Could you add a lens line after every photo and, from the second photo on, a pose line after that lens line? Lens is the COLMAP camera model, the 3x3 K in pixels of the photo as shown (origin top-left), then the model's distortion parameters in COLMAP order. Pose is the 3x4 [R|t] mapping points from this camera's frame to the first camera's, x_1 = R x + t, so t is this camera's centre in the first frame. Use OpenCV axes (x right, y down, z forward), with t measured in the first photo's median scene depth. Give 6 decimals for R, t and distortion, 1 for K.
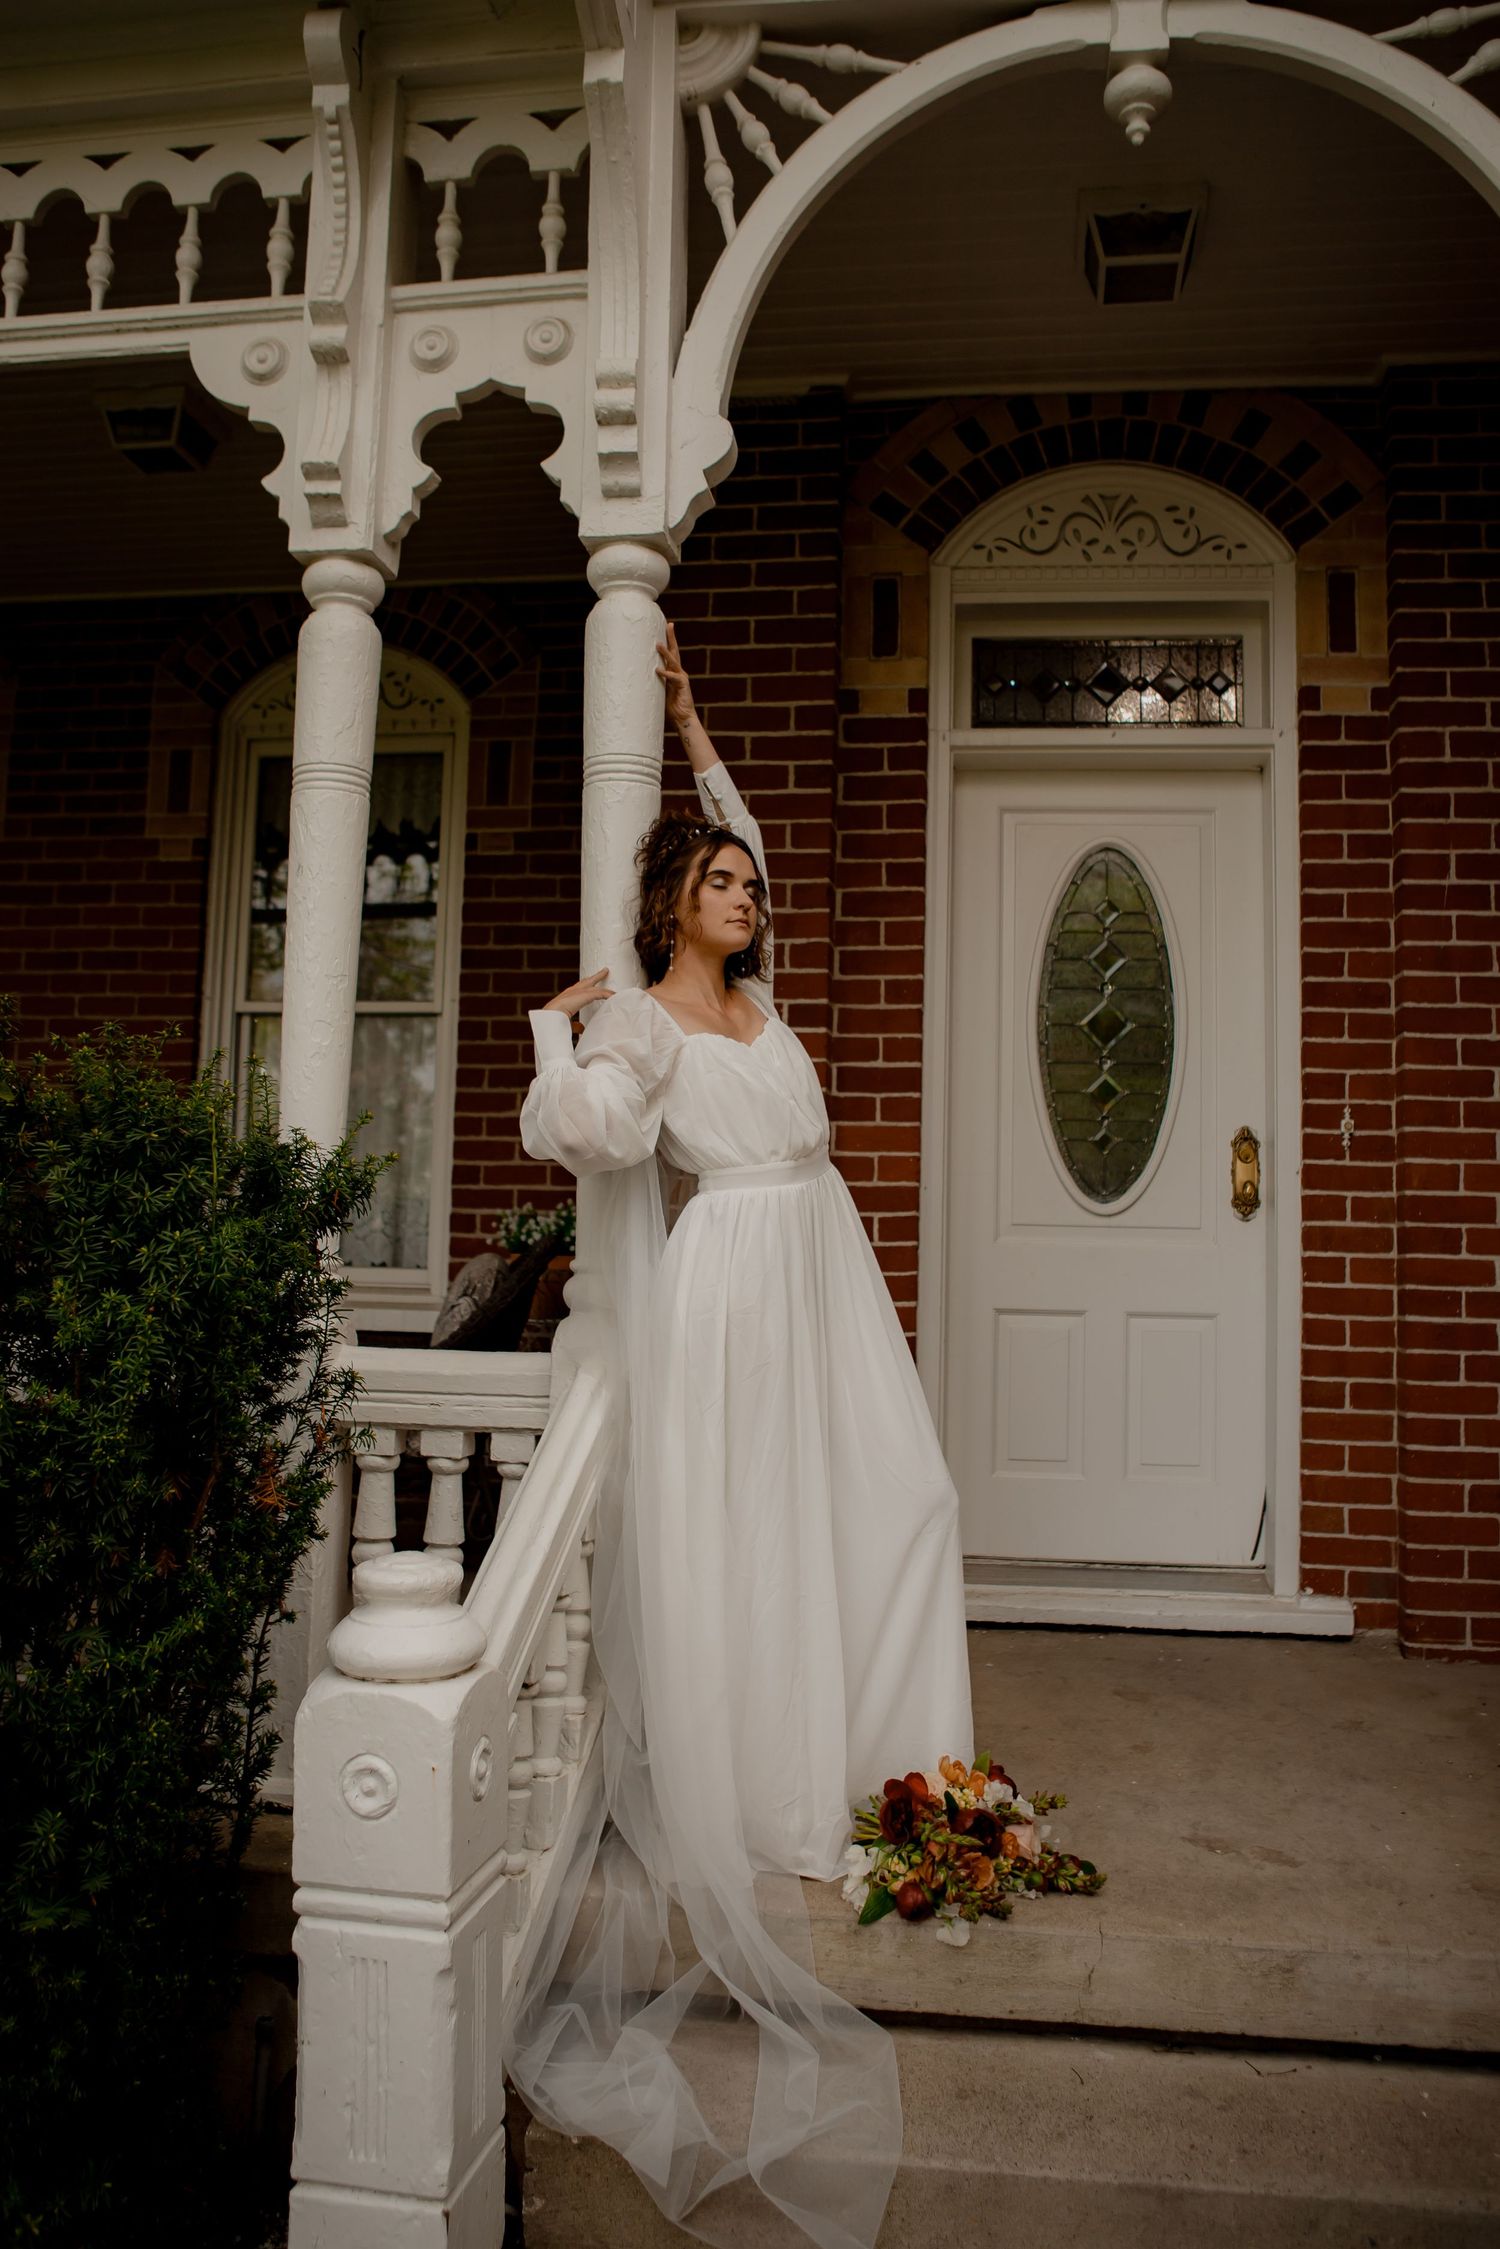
lens RADIAL K [[1739.1, 0, 749.9], [0, 1739.1, 1078.2], [0, 0, 1]] dist [-0.101895, 0.083594]
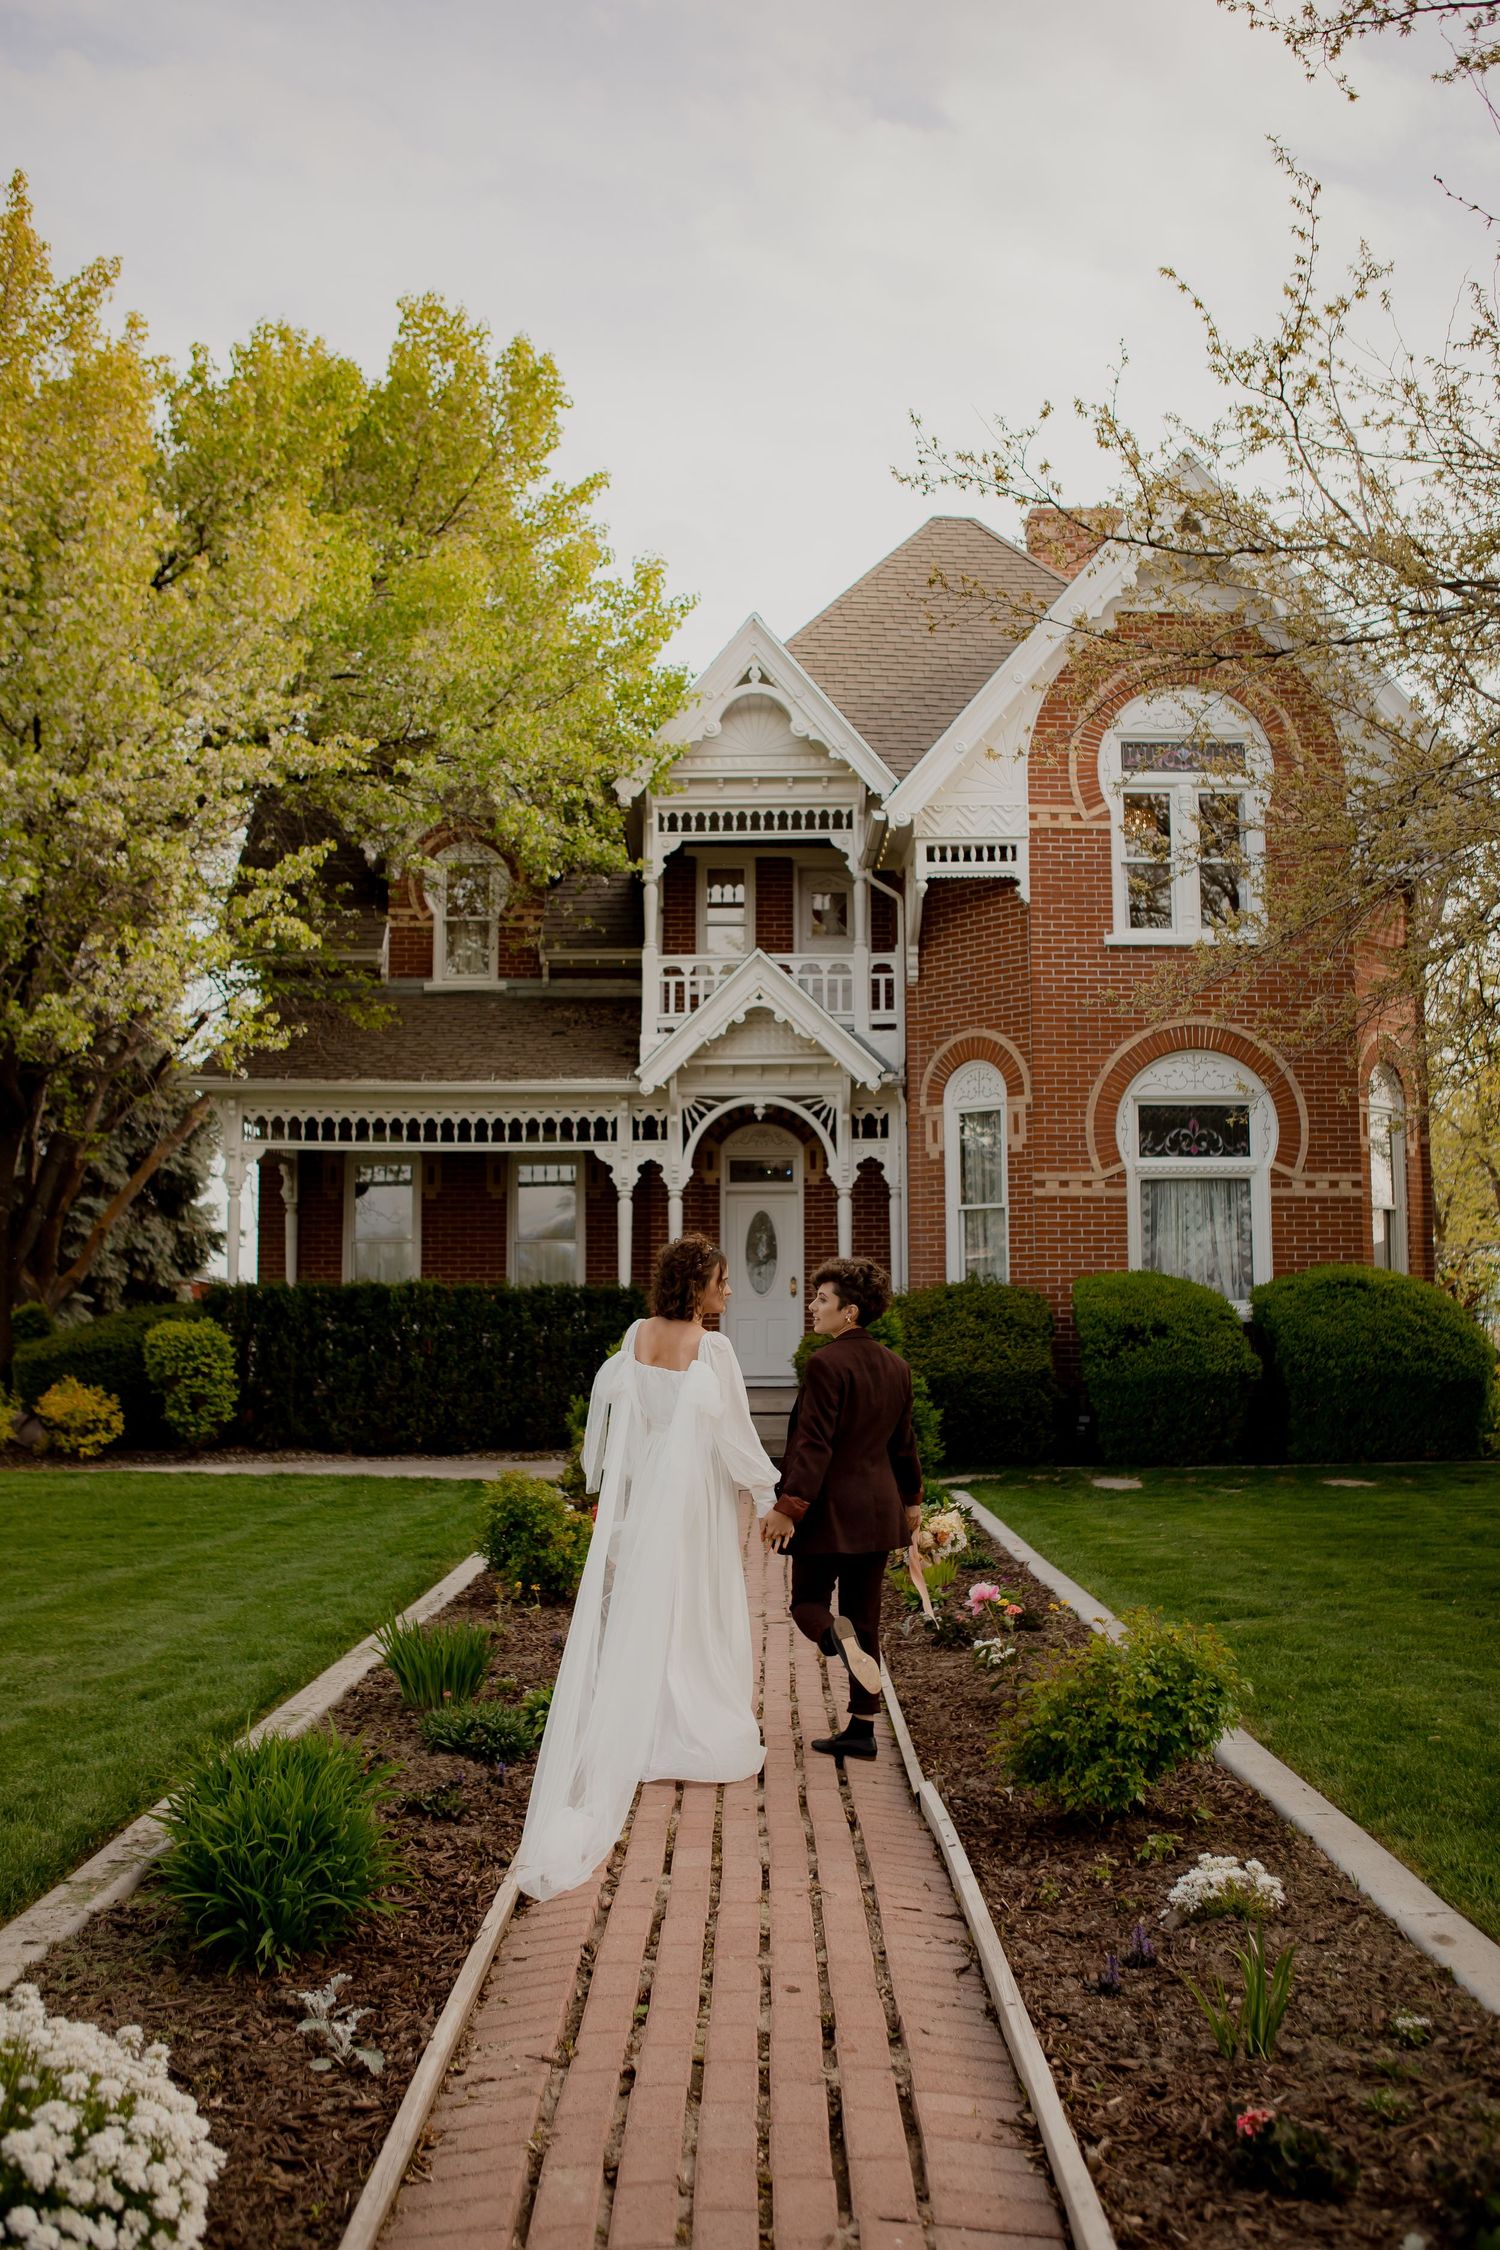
lens RADIAL K [[1978.7, 0, 750.0], [0, 1978.7, 1125.0], [0, 0, 1]] dist [-0.004888, 0.060151]
pose [[0.987927, -0.015522, 0.154142, -0.634788], [0.014503, 0.999865, 0.007737, -0.425394], [-0.154241, -0.005408, 0.988018, -4.242020]]
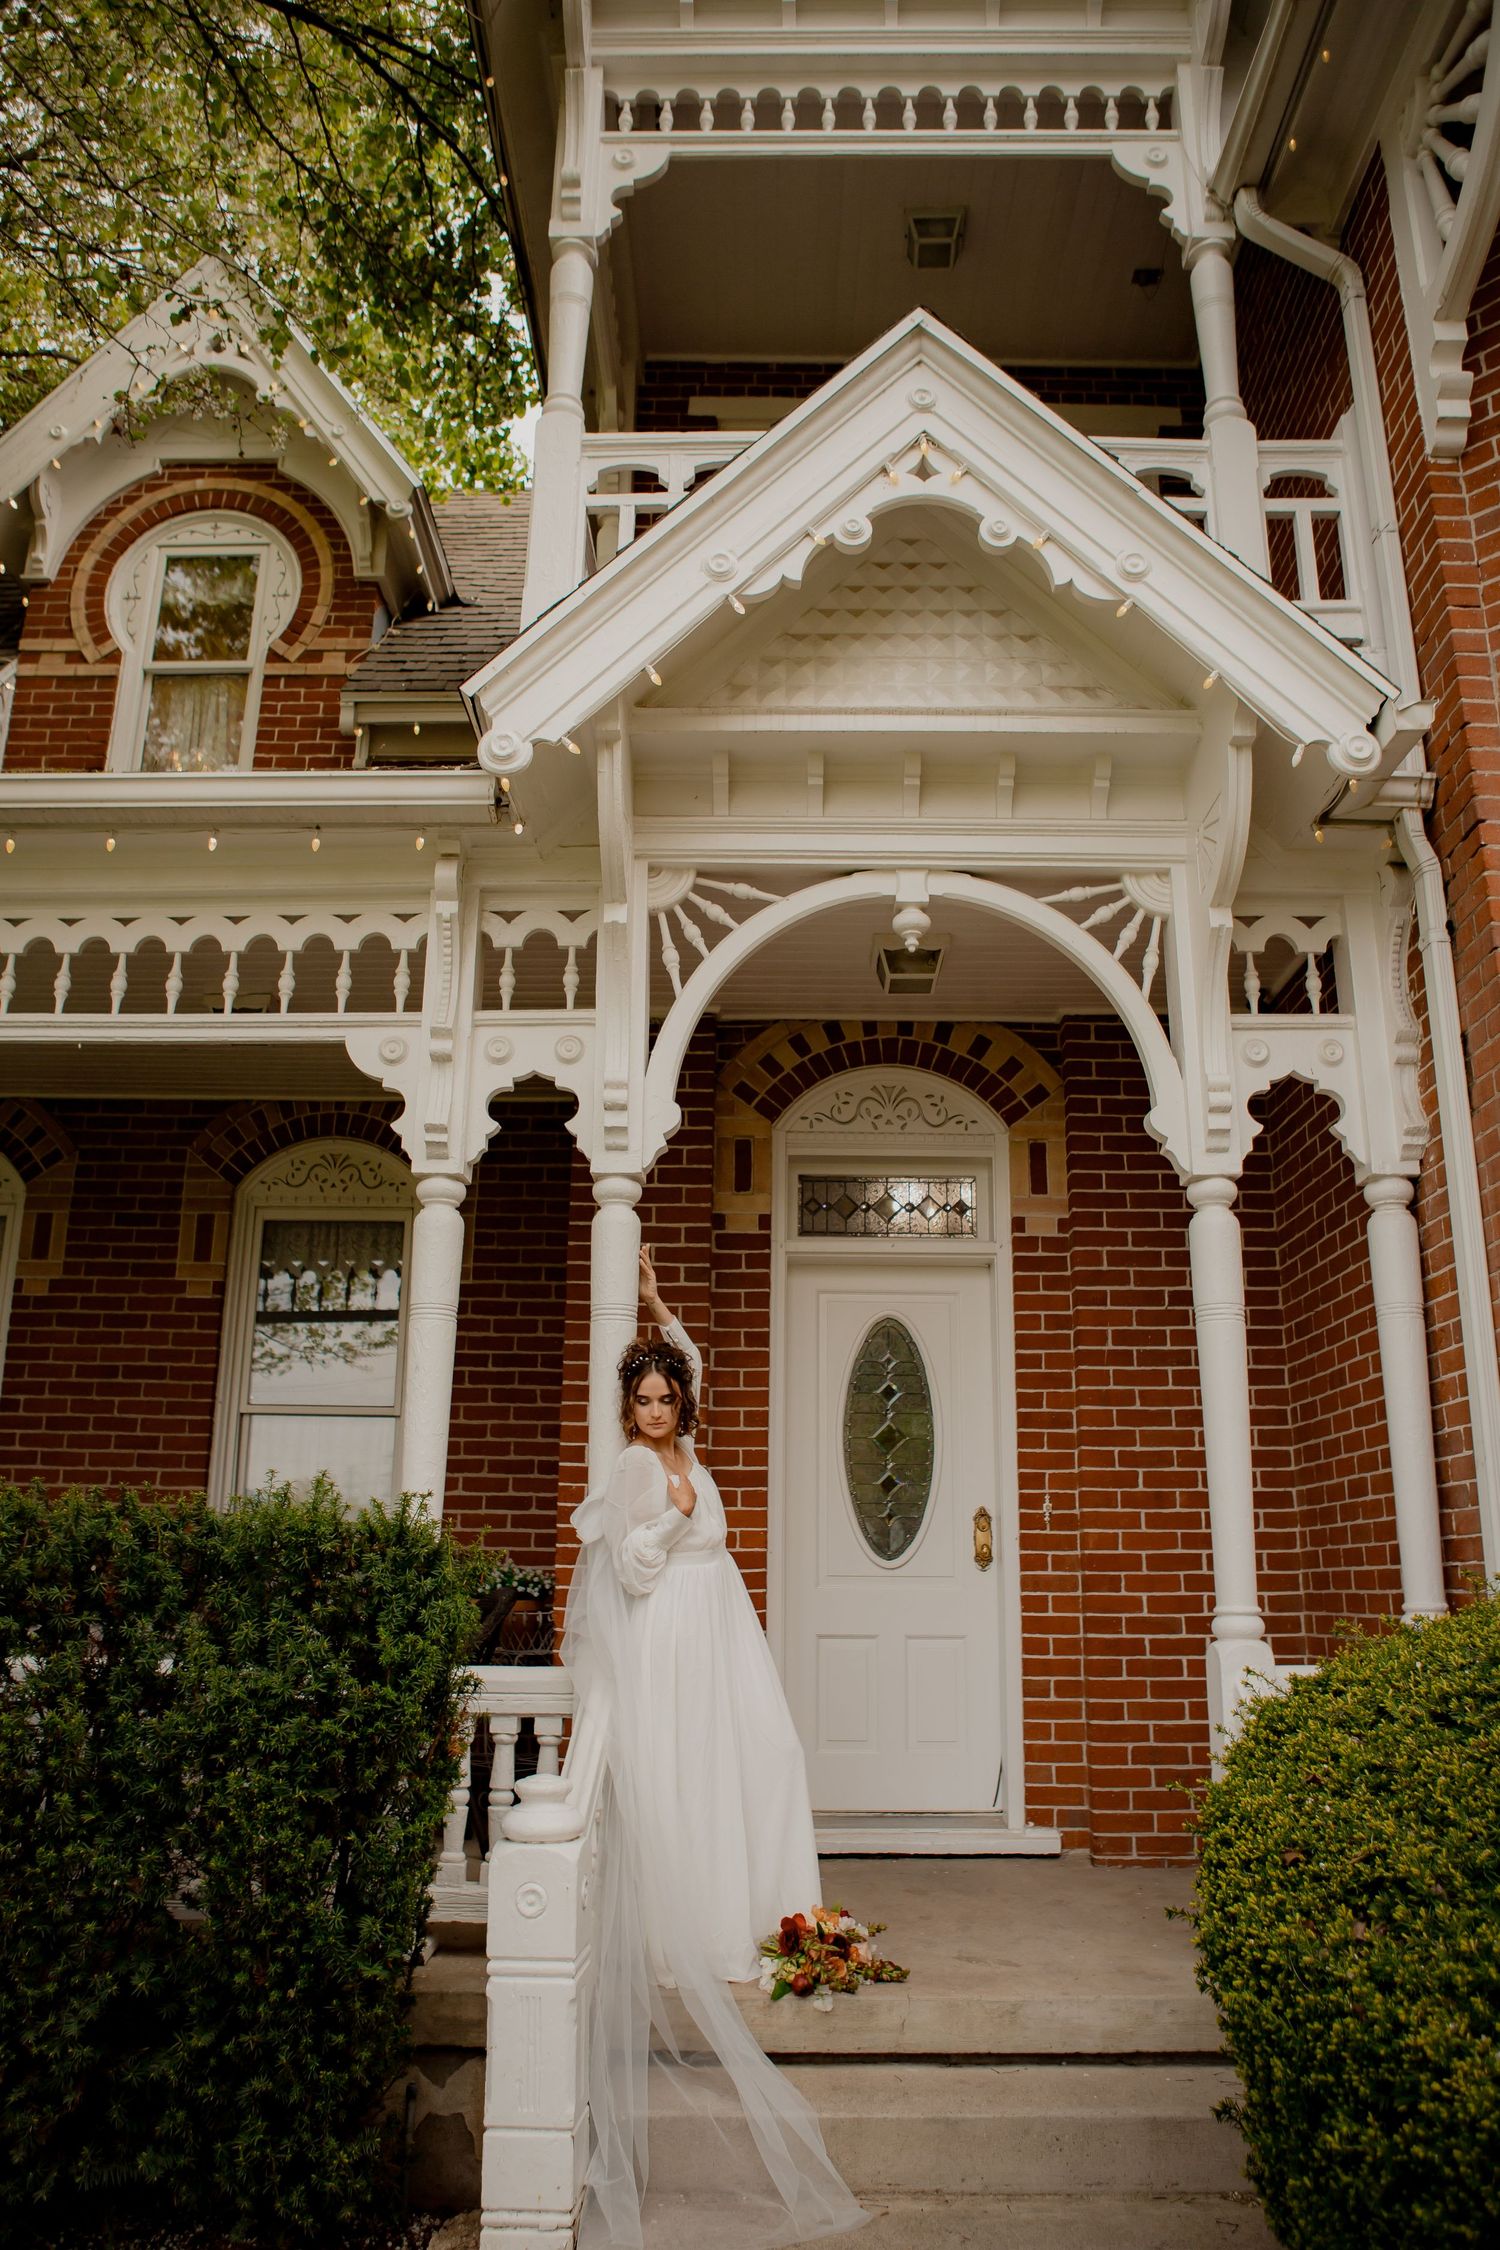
lens RADIAL K [[1650.1, 0, 750.0], [0, 1650.1, 1125.0], [0, 0, 1]] dist [-0.124549, 0.097754]
pose [[0.990823, 0.021909, 0.133380, -0.116588], [0.001227, 0.985278, -0.170956, -0.060329], [-0.135162, 0.169550, 0.976209, -0.442928]]
